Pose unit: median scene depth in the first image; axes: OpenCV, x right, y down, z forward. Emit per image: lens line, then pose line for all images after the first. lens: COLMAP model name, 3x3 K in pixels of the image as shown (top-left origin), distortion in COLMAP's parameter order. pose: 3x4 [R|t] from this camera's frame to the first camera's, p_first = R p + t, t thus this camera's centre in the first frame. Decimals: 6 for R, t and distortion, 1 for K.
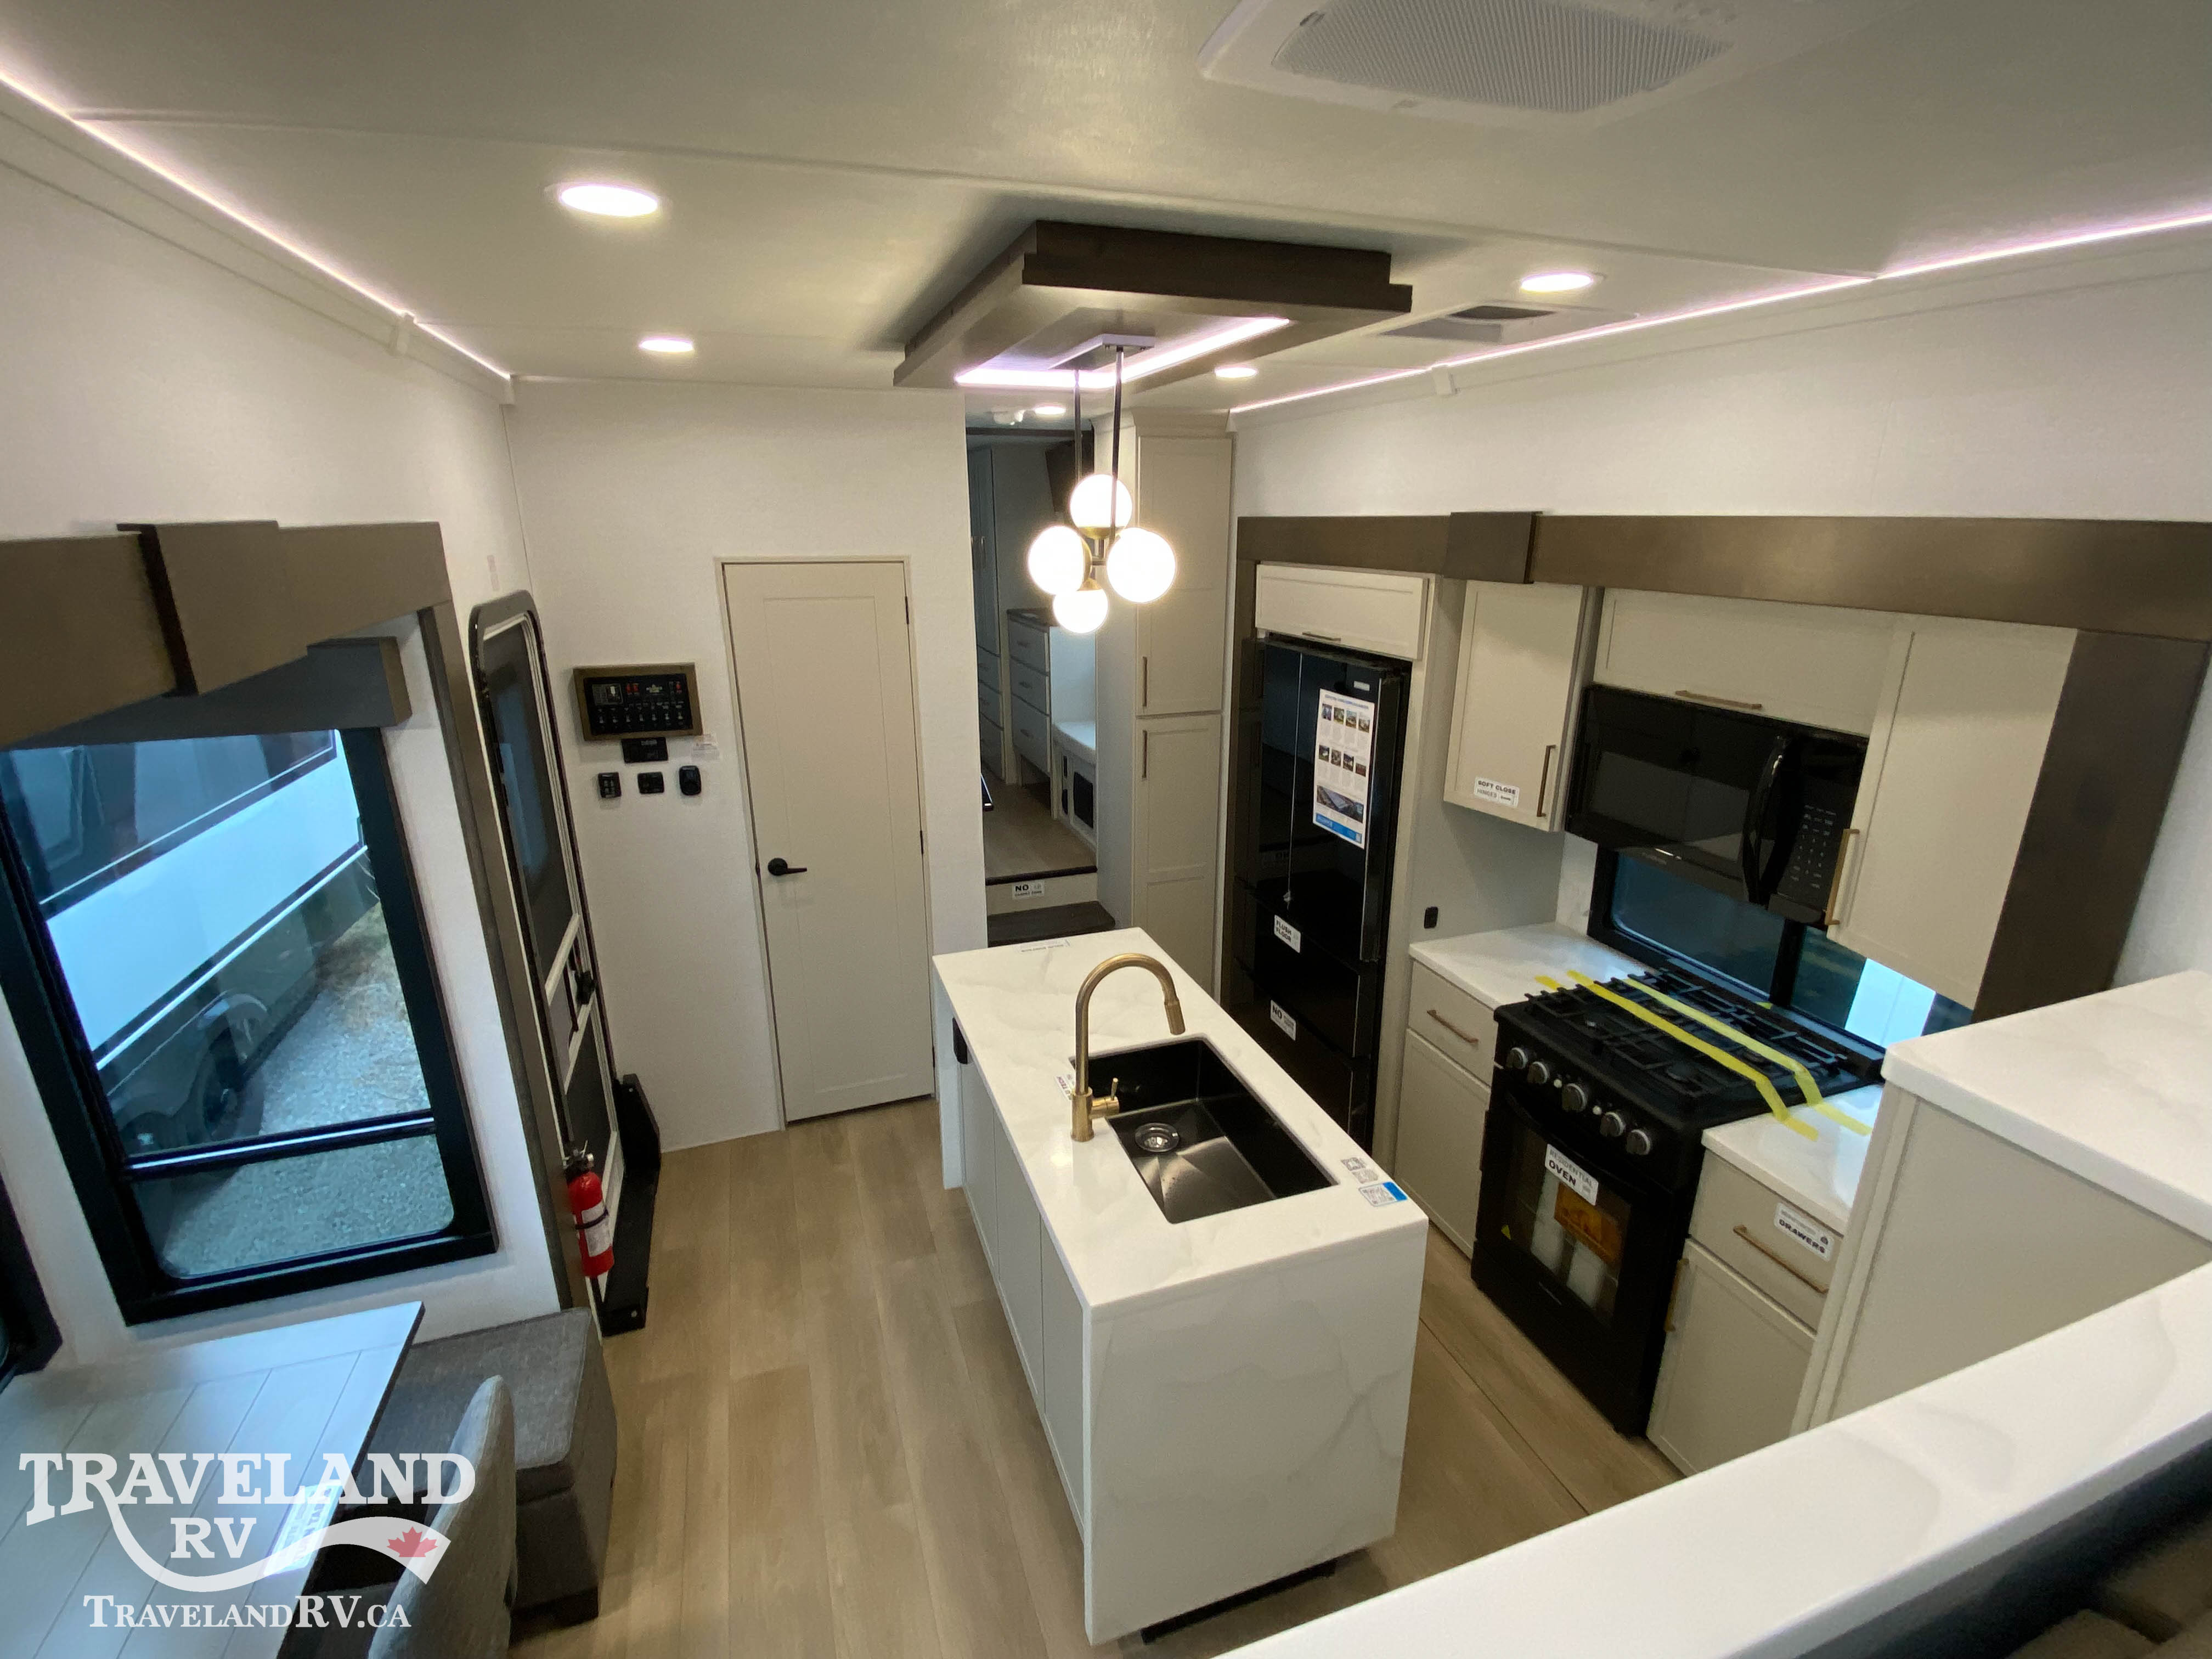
lens RADIAL K [[1019.3, 0, 1103.6], [0, 1019.3, 831.2], [0, 0, 1]] dist [0.001383, -0.002496]
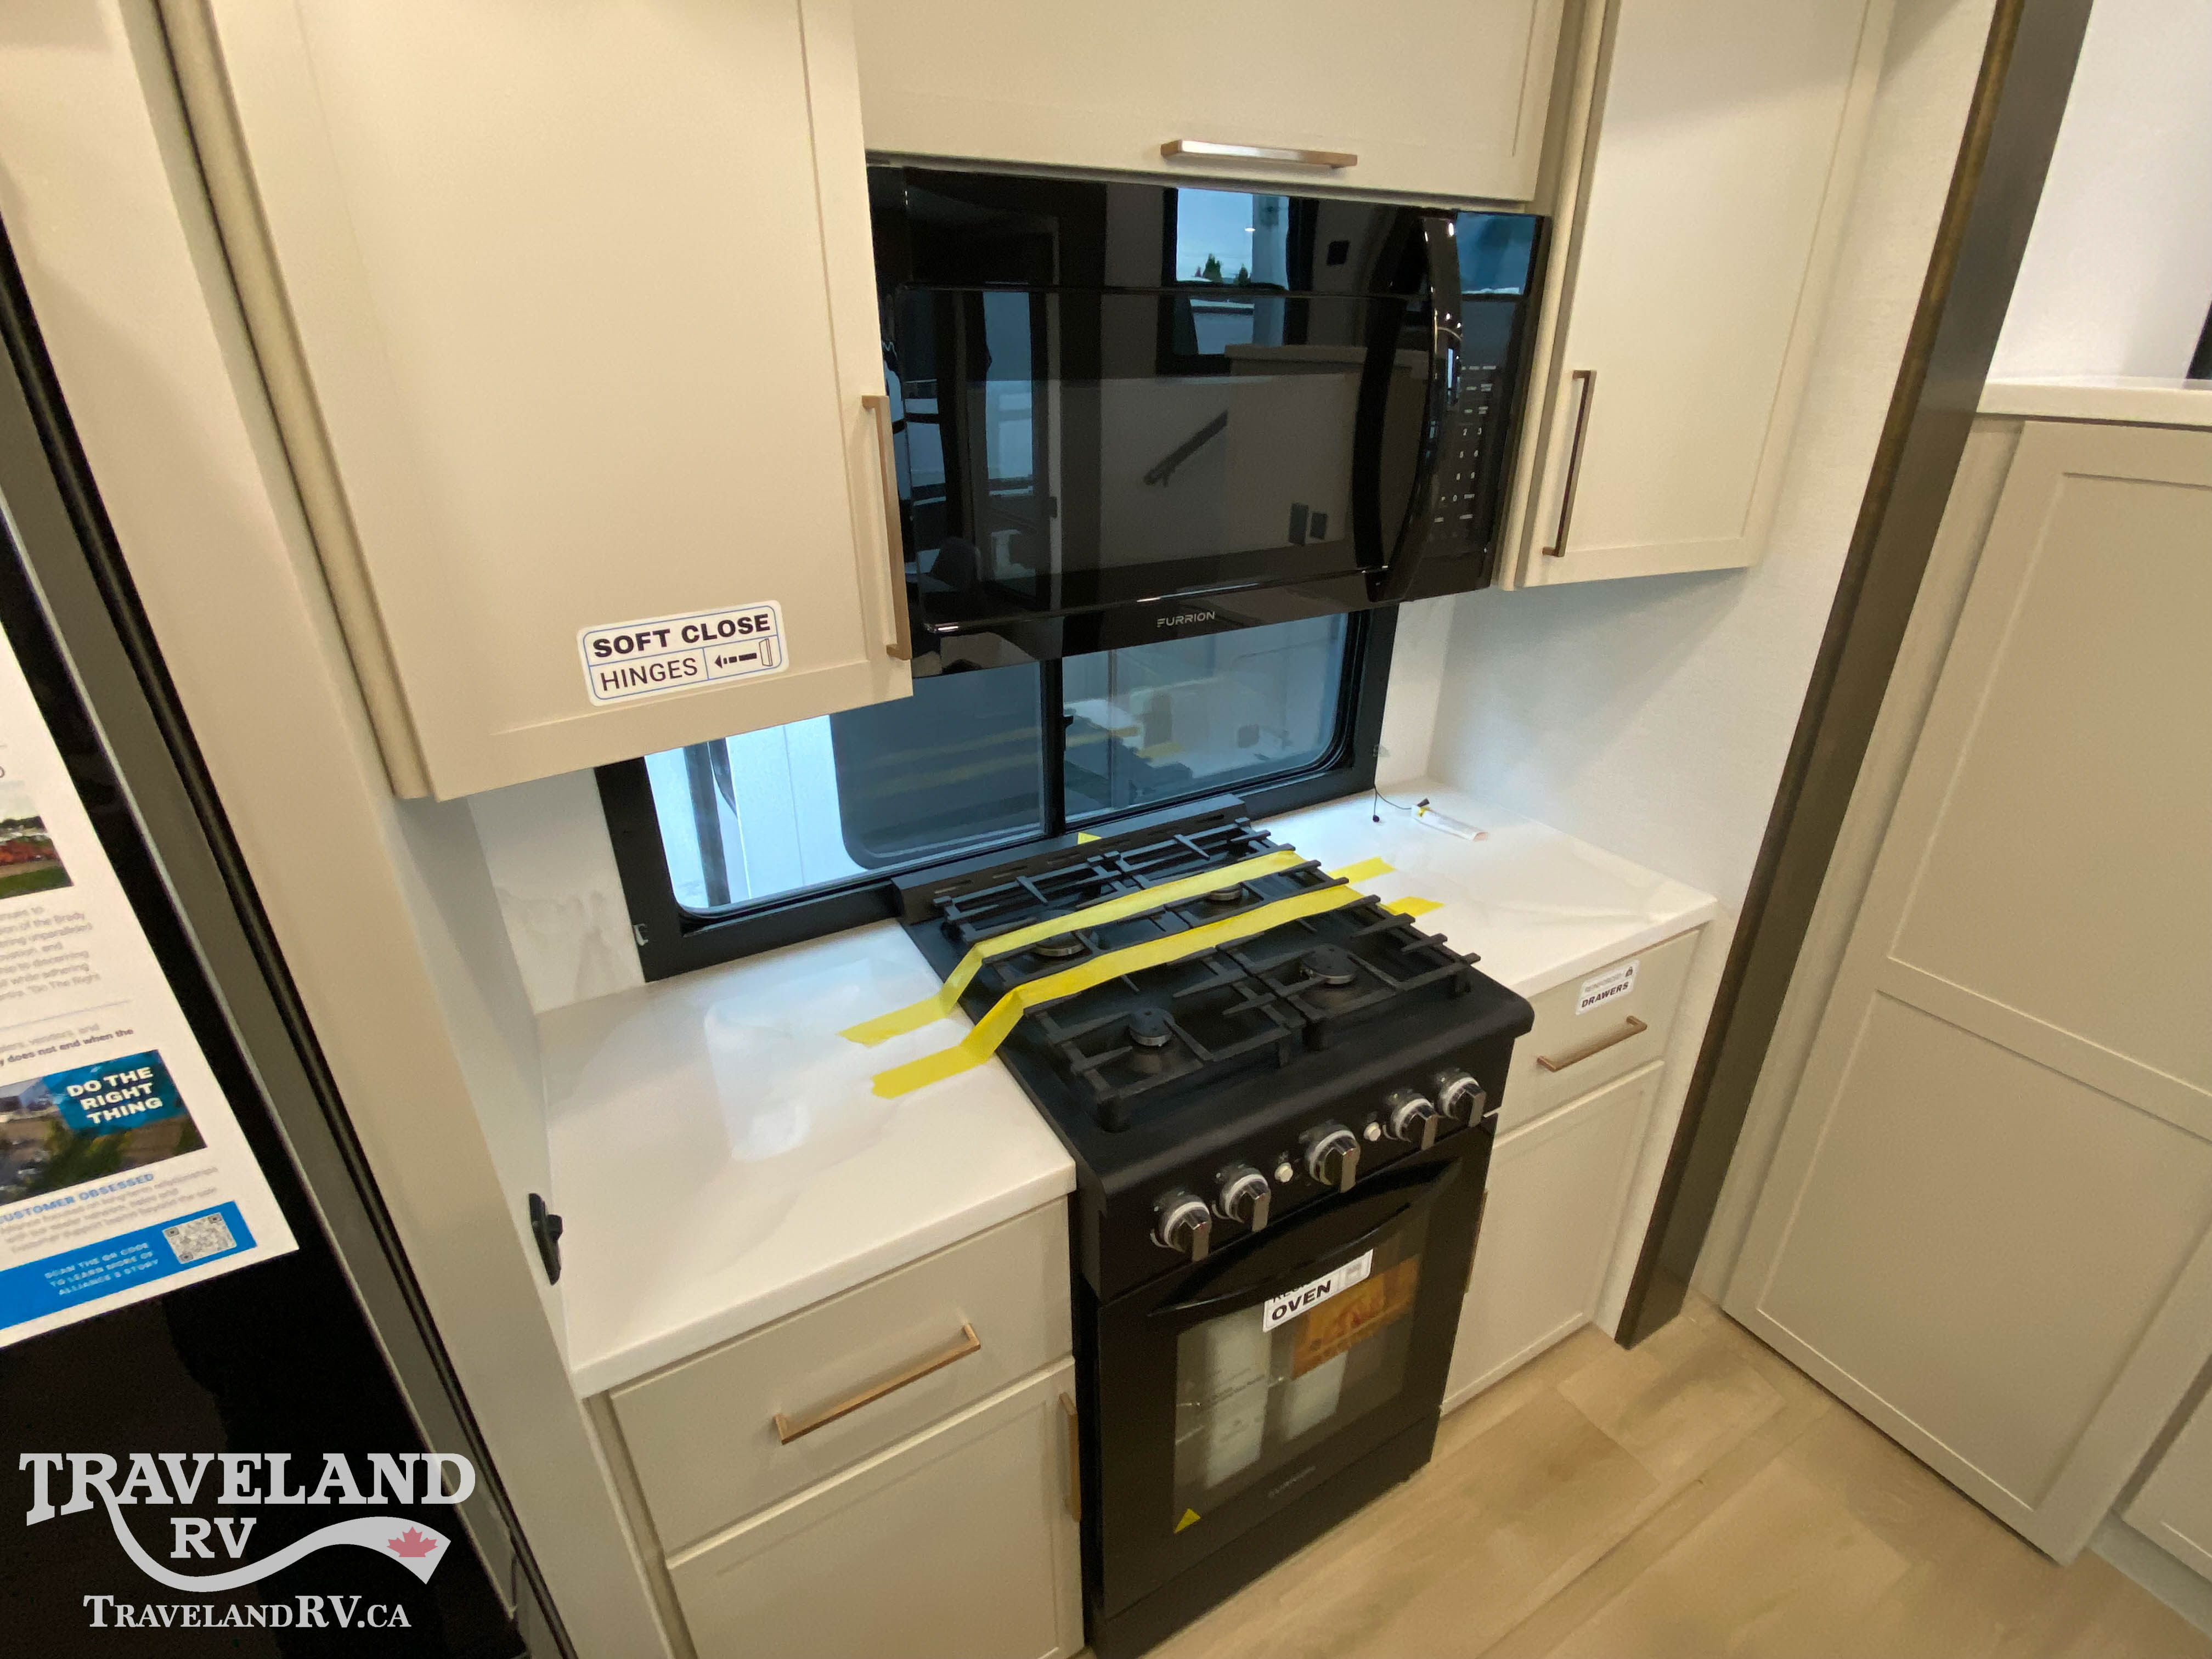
lens RADIAL K [[1019.3, 0, 1092.9], [0, 1019.3, 825.9], [0, 0, 1]] dist [0.001383, -0.002496]
pose [[-0.170363, -0.403709, 0.898886, 0.112093], [0.310942, 0.843588, 0.437805, -0.081514], [-0.935035, 0.354088, -0.018186, 0.905212]]
